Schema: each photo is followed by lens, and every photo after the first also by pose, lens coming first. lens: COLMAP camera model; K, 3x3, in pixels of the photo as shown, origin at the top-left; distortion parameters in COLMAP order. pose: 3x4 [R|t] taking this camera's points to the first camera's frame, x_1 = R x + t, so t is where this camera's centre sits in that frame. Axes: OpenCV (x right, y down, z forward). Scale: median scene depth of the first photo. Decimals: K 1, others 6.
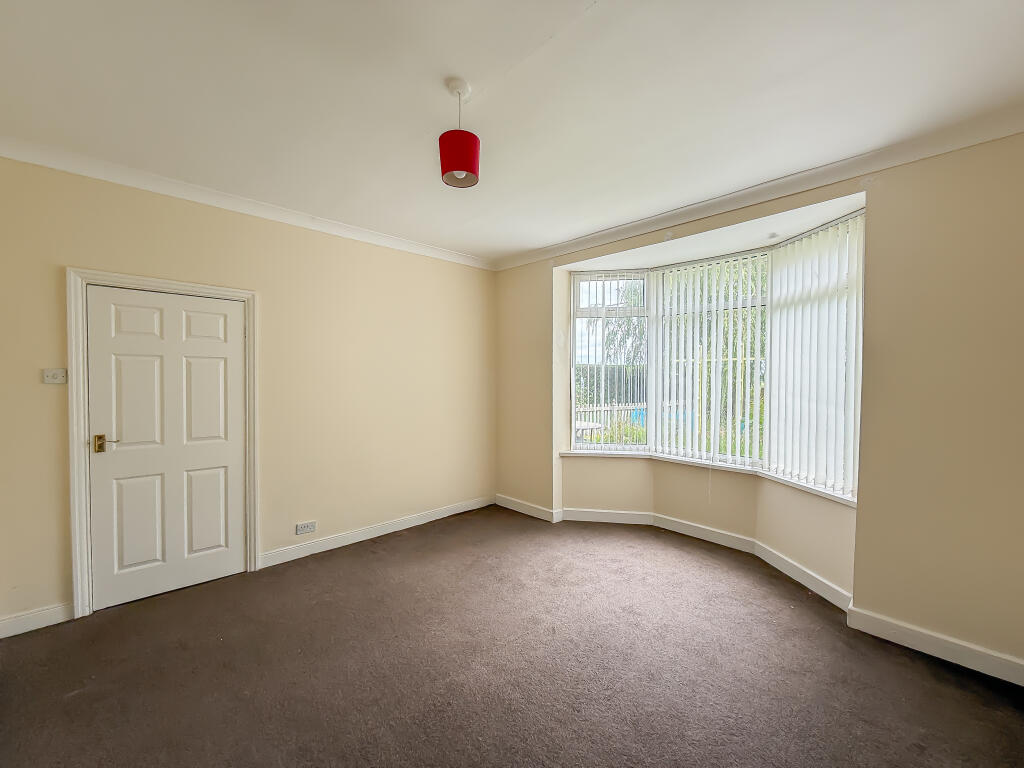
lens RADIAL K [[411.1, 0, 514.5], [0, 411.1, 384.2], [0, 0, 1]] dist [-0.000707, 0.000129]
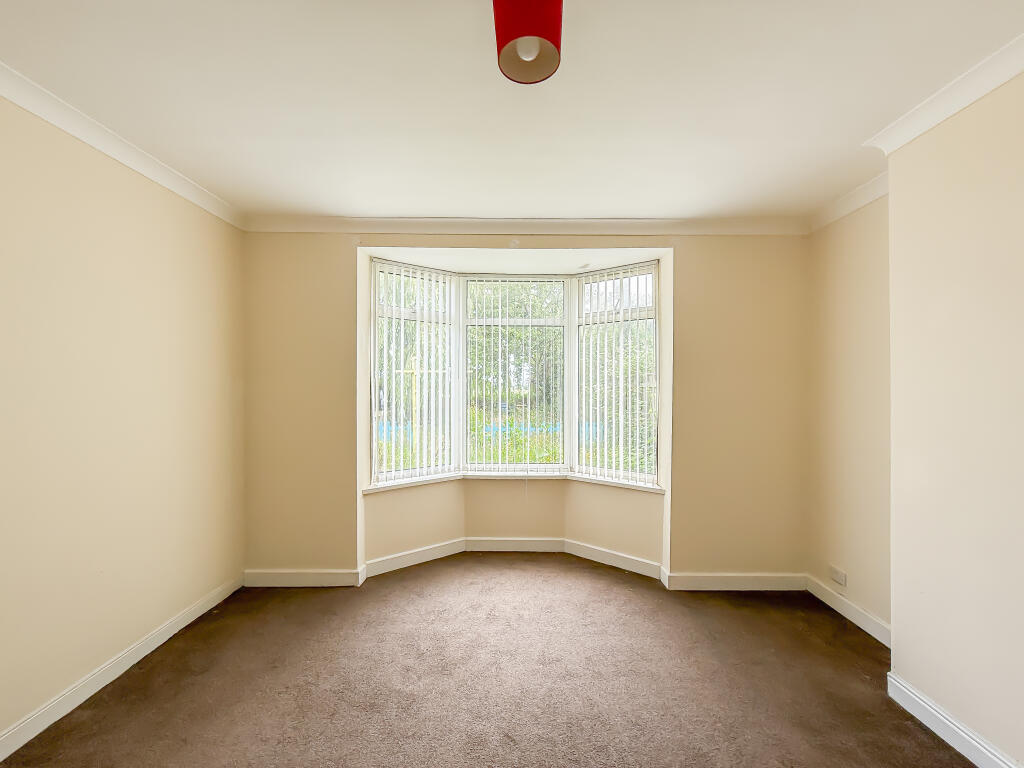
lens RADIAL K [[411.1, 0, 514.5], [0, 411.1, 384.2], [0, 0, 1]] dist [-0.000707, 0.000129]
pose [[0.694899, 0.002601, 0.719103, -0.300692], [0.013608, 0.999767, -0.016766, -0.016502], [-0.718979, 0.021437, 0.694702, 0.327917]]
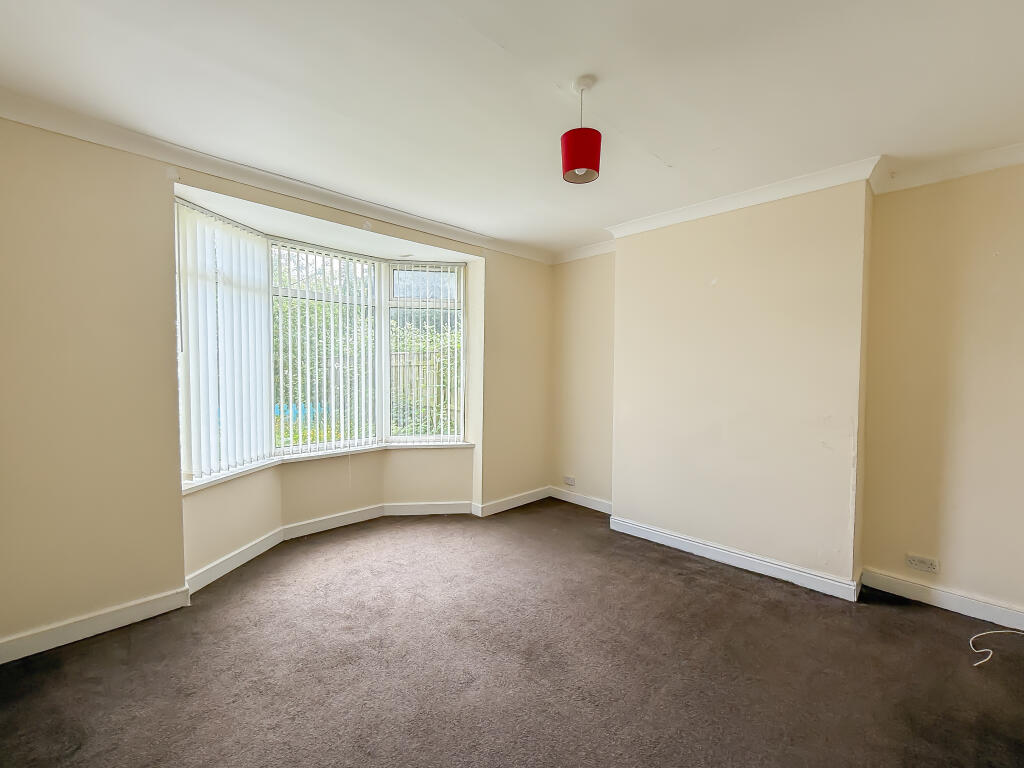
lens RADIAL K [[421.3, 0, 515.8], [0, 421.3, 387.2], [0, 0, 1]] dist [0.000185, 0.000052]
pose [[-0.003073, -0.049531, 0.998768, -0.634208], [0.010735, 0.998713, 0.049562, -0.017453], [-0.999938, 0.010874, -0.002538, 0.620839]]
